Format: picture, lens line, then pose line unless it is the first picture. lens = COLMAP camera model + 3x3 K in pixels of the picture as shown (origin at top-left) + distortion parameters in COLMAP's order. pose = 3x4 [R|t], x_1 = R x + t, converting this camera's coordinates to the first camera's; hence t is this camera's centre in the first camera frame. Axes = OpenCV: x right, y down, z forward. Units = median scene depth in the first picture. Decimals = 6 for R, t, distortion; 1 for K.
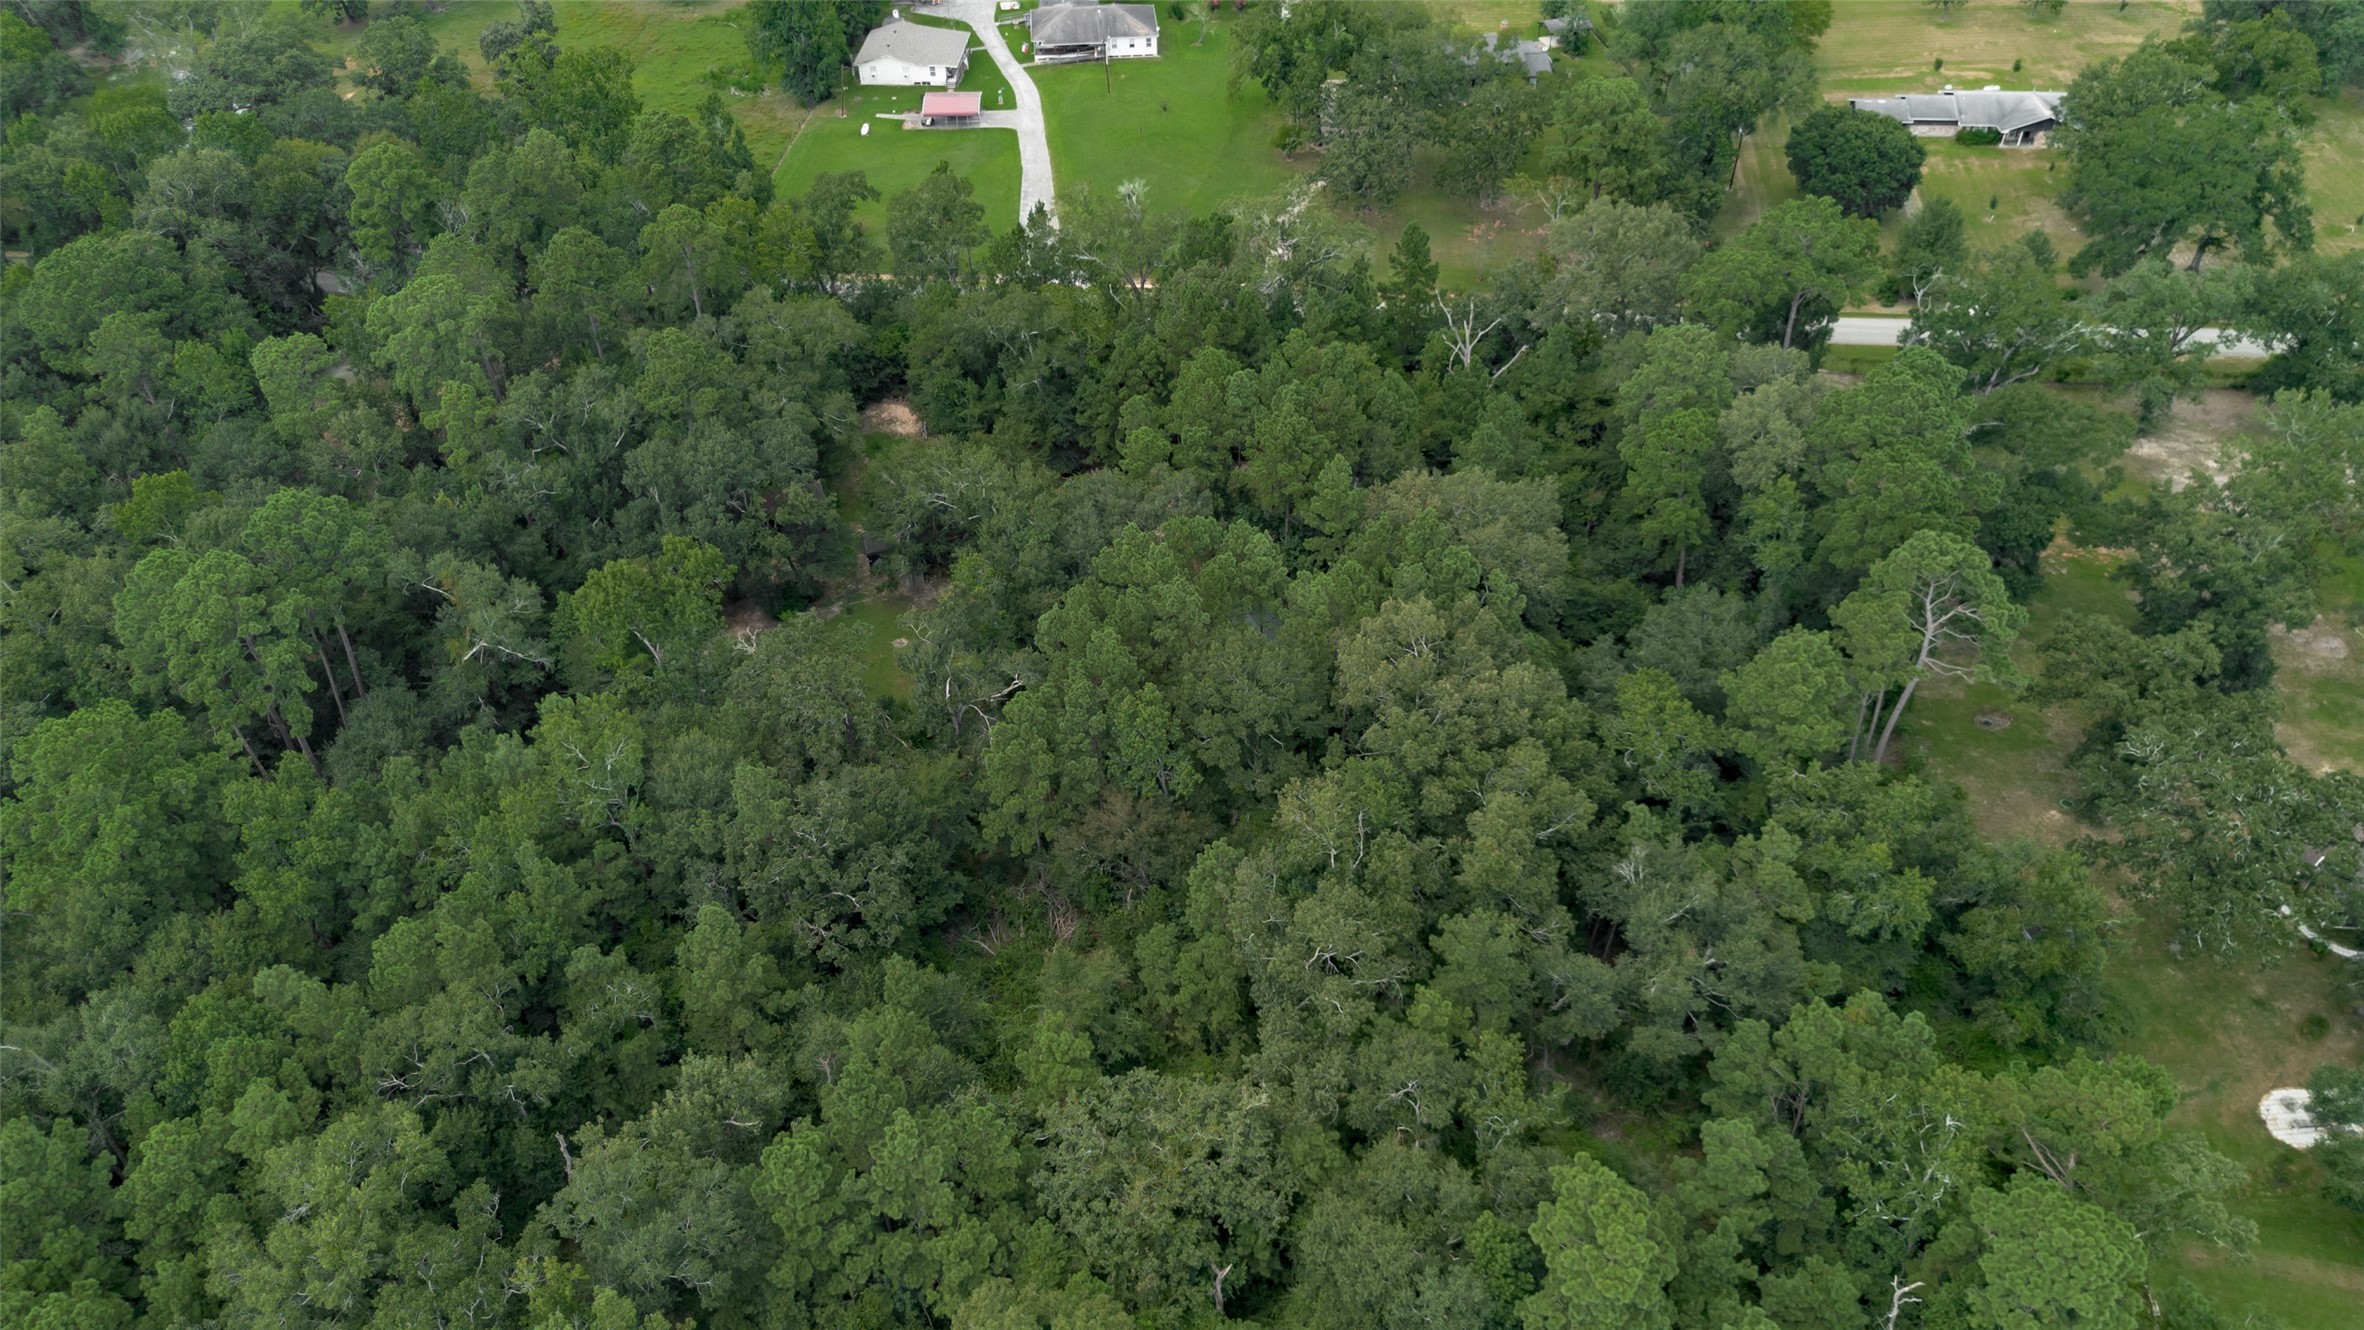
lens RADIAL K [[1706.4, 0, 1189.4], [0, 1706.4, 660.0], [0, 0, 1]] dist [0.054070, -0.052471]
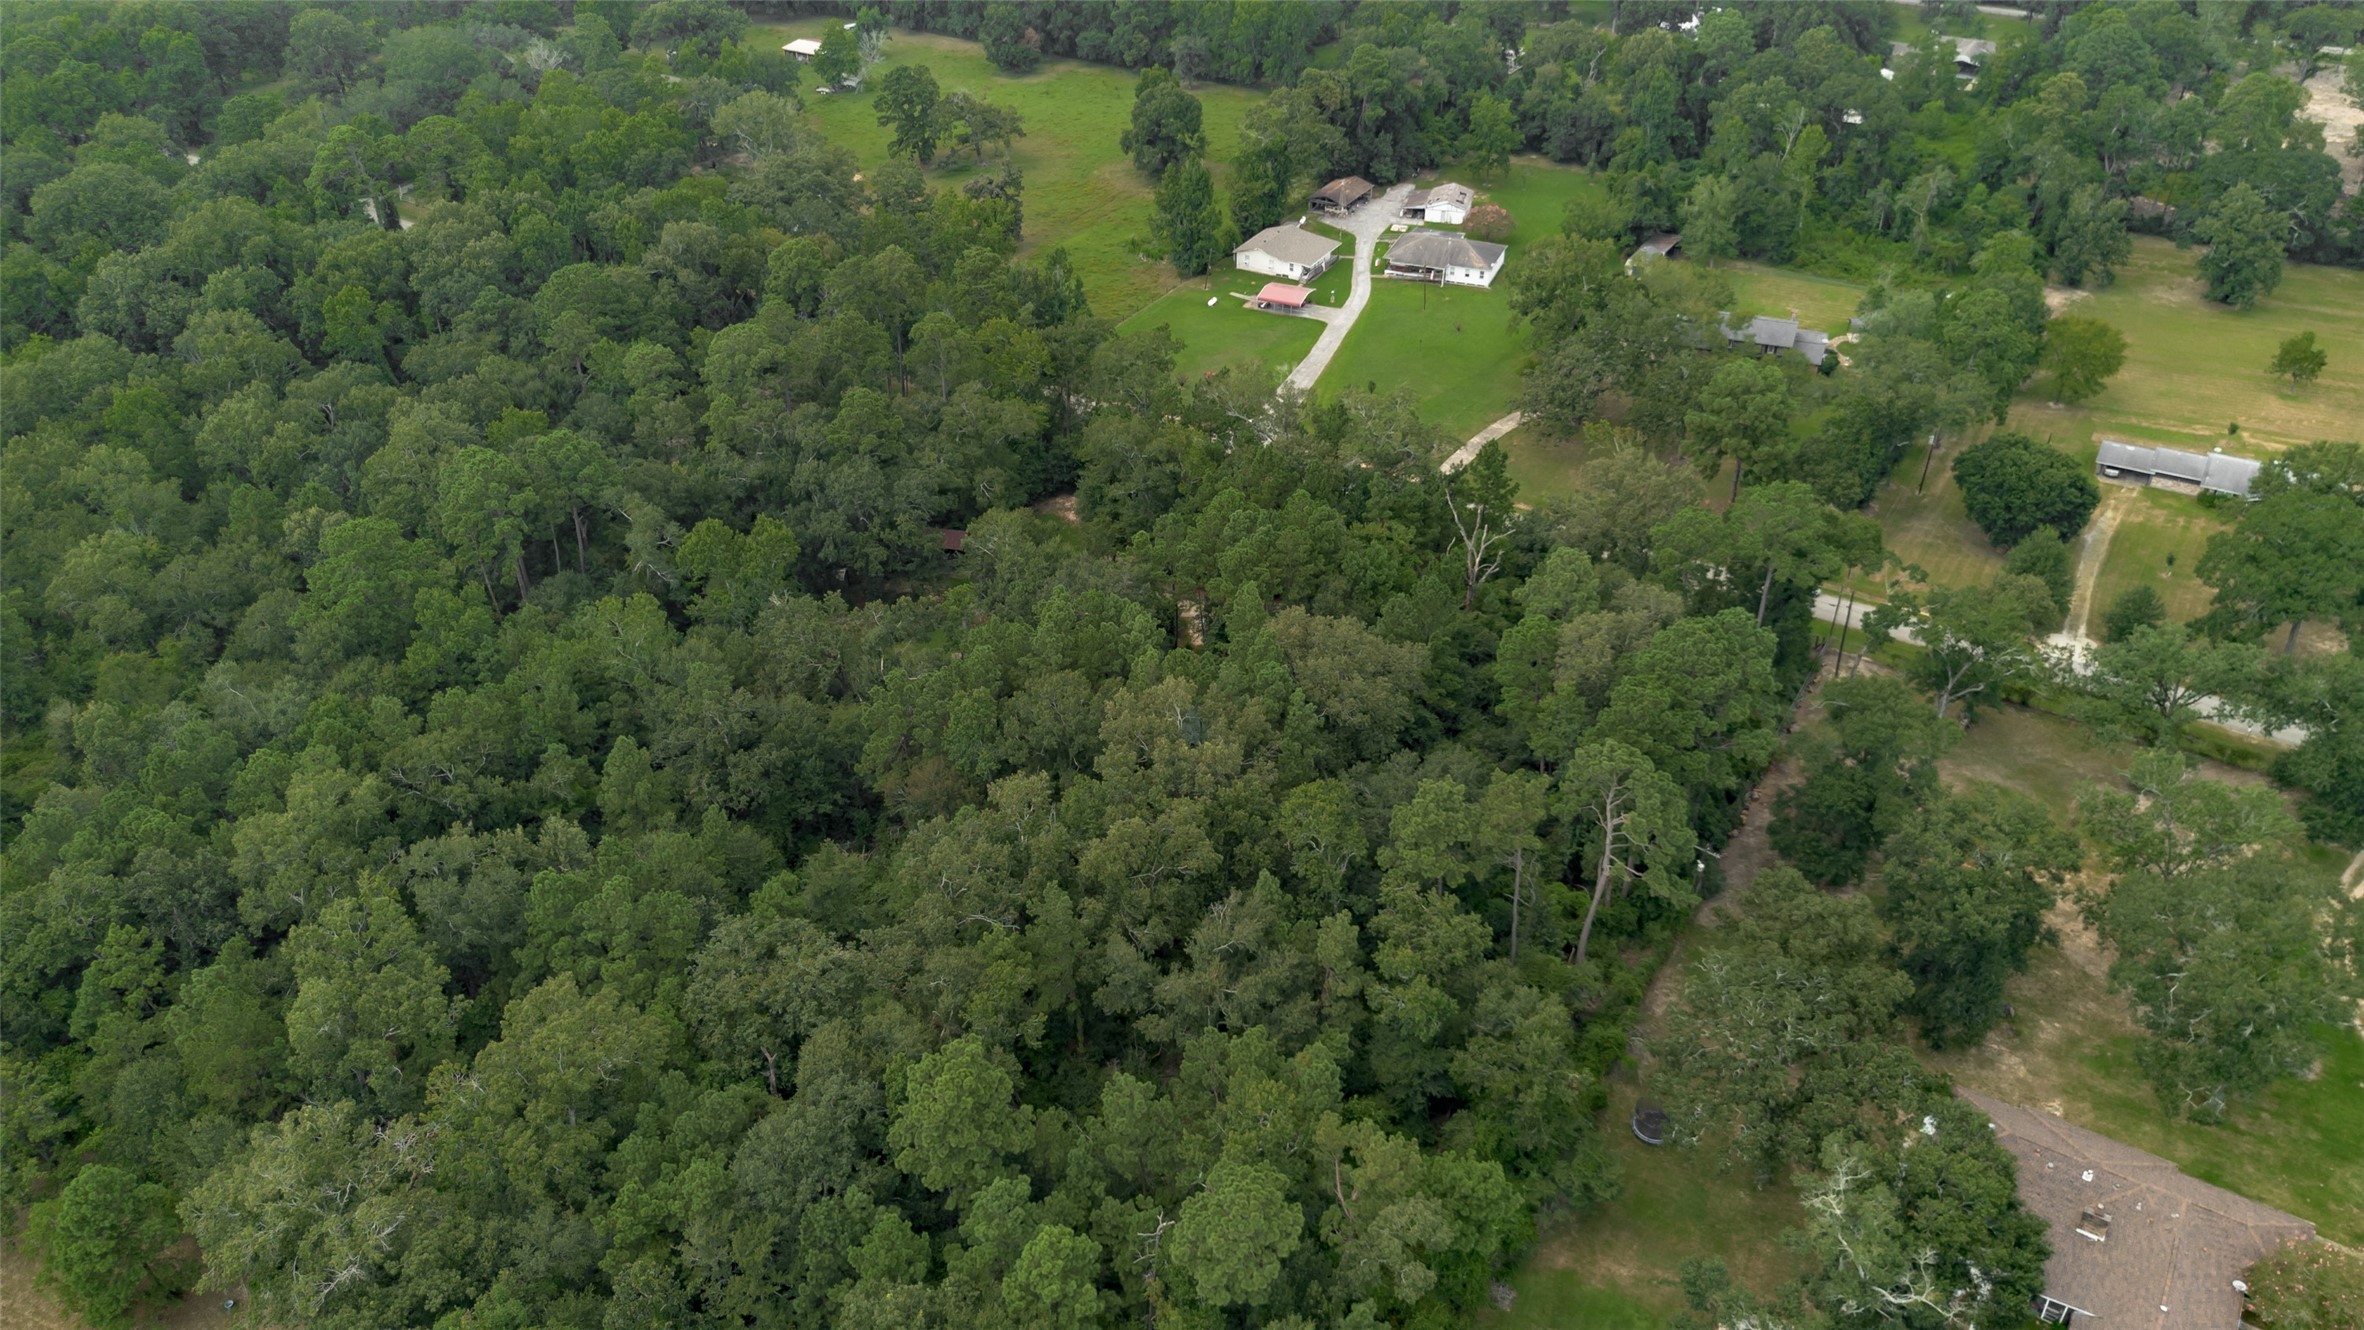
lens RADIAL K [[1706.4, 0, 1182.5], [0, 1706.4, 663.2], [0, 0, 1]] dist [0.054070, -0.052471]
pose [[0.895154, 0.250147, -0.368952, 0.310110], [-0.291497, 0.954691, -0.059956, 0.015482], [0.337237, 0.161218, 0.927513, -0.093559]]
